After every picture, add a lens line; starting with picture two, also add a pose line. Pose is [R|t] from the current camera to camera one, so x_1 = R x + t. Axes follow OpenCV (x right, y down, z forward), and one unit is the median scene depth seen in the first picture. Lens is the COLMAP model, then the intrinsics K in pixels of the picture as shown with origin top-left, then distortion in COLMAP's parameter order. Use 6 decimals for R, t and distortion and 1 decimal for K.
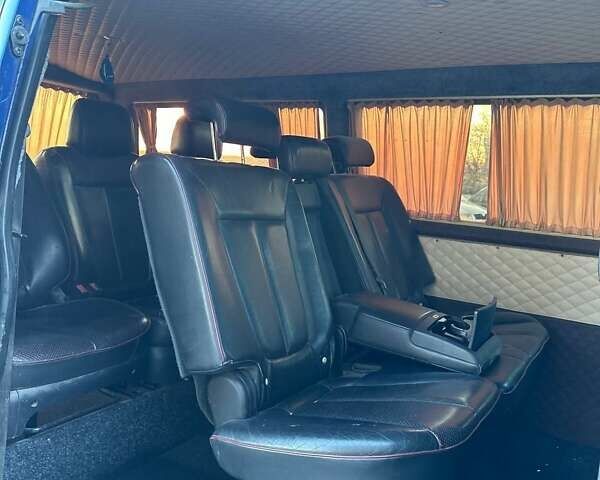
lens RADIAL K [[569.7, 0, 300.0], [0, 569.7, 240.0], [0, 0, 1]] dist [0.116004, -0.320153]
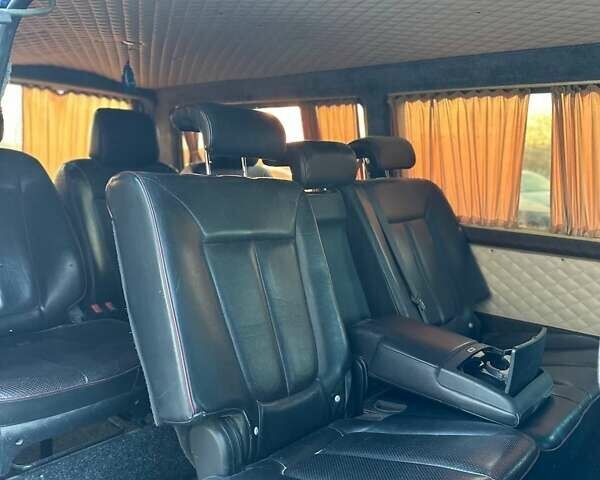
lens RADIAL K [[569.1, 0, 300.0], [0, 569.1, 240.0], [0, 0, 1]] dist [0.074795, -0.207066]
pose [[0.987468, -0.011202, -0.157420, 0.105532], [0.013921, 0.999772, 0.016177, -0.039932], [0.157203, -0.018166, 0.987399, 0.111441]]
